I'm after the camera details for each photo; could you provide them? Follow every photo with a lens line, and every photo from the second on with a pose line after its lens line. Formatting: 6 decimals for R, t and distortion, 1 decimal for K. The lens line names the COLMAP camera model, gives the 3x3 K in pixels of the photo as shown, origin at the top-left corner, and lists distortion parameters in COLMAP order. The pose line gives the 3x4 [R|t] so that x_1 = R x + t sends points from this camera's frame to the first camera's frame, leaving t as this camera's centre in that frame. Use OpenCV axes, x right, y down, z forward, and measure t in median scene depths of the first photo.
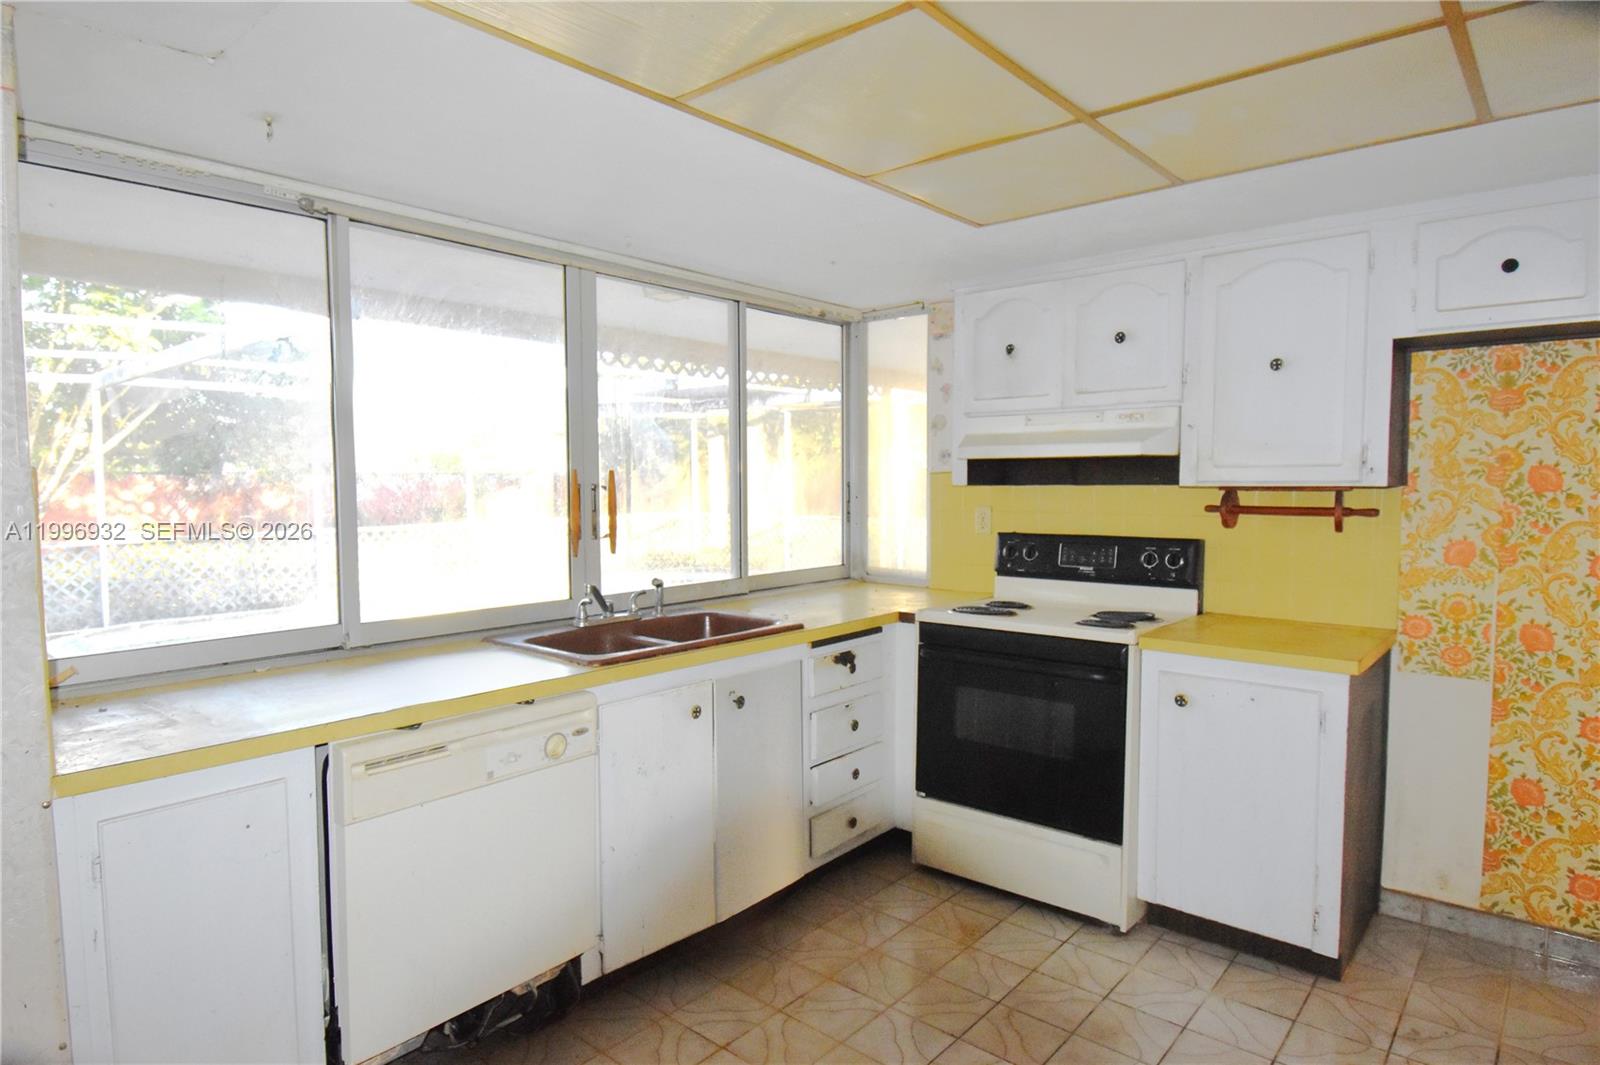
lens RADIAL K [[893.6, 0, 800.0], [0, 893.6, 532.5], [0, 0, 1]] dist [0.024965, -0.034406]
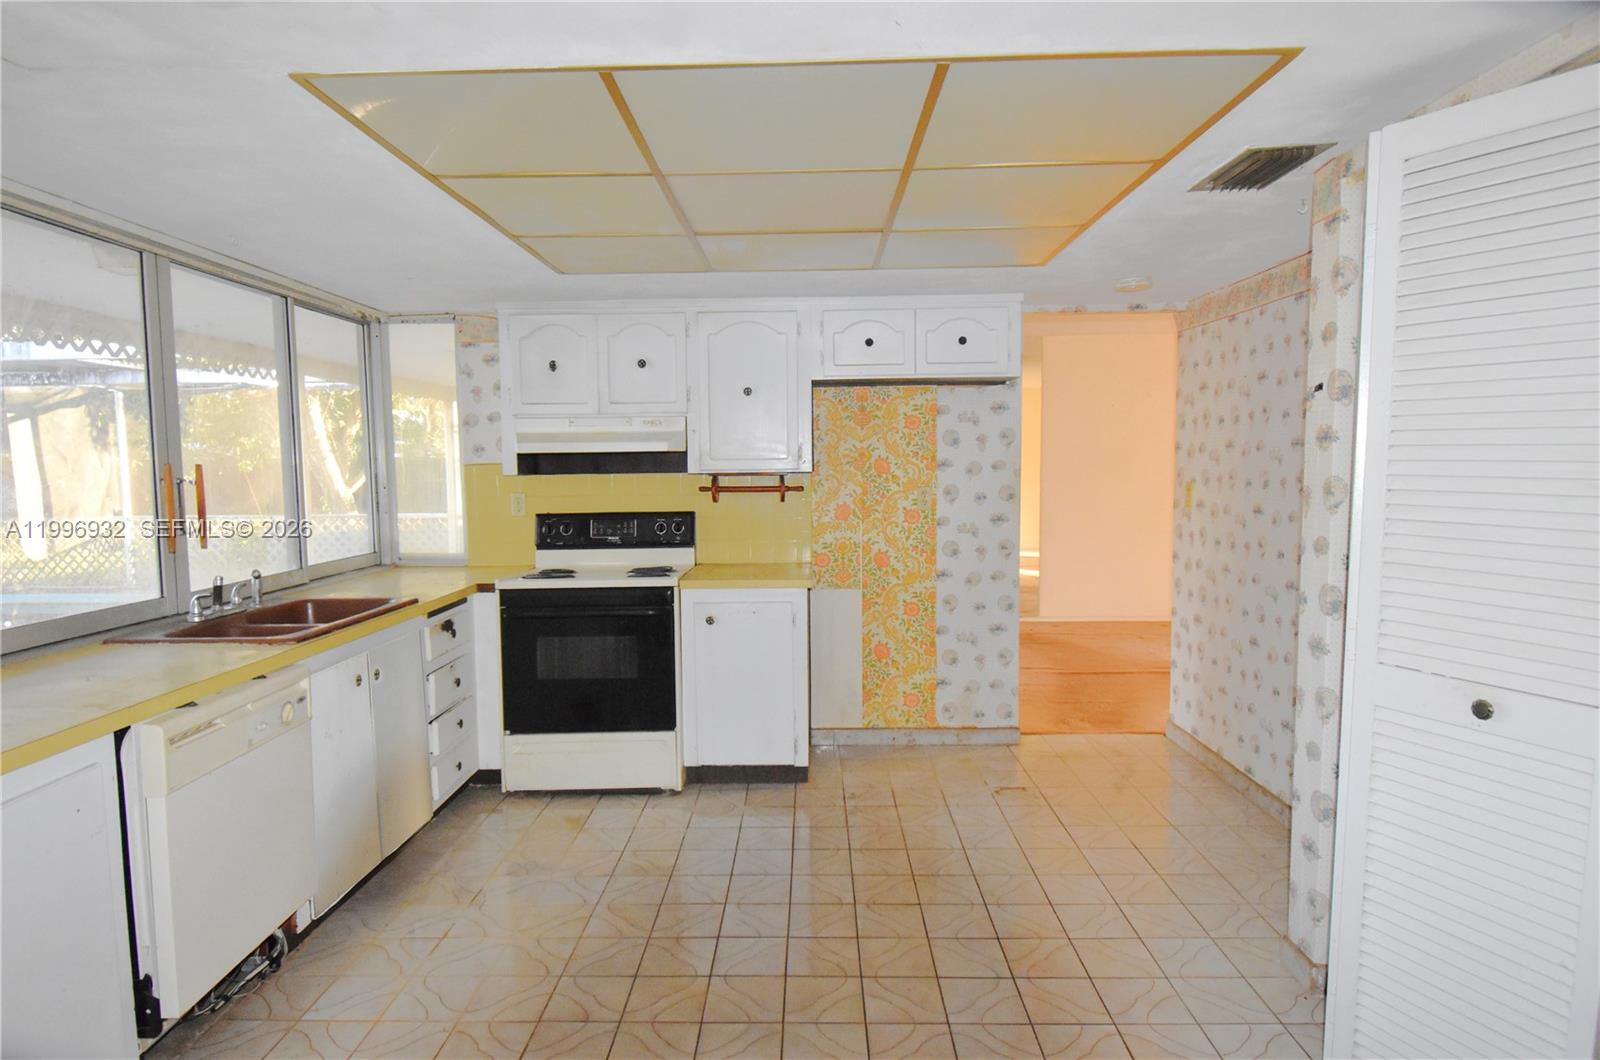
lens RADIAL K [[876.7, 0, 800.0], [0, 876.7, 530.0], [0, 0, 1]] dist [-0.002587, -0.000601]
pose [[0.768938, -0.053211, 0.637105, -0.328535], [0.046742, 0.998542, 0.026984, 0.008089], [-0.637612, 0.009031, 0.770305, -0.172370]]
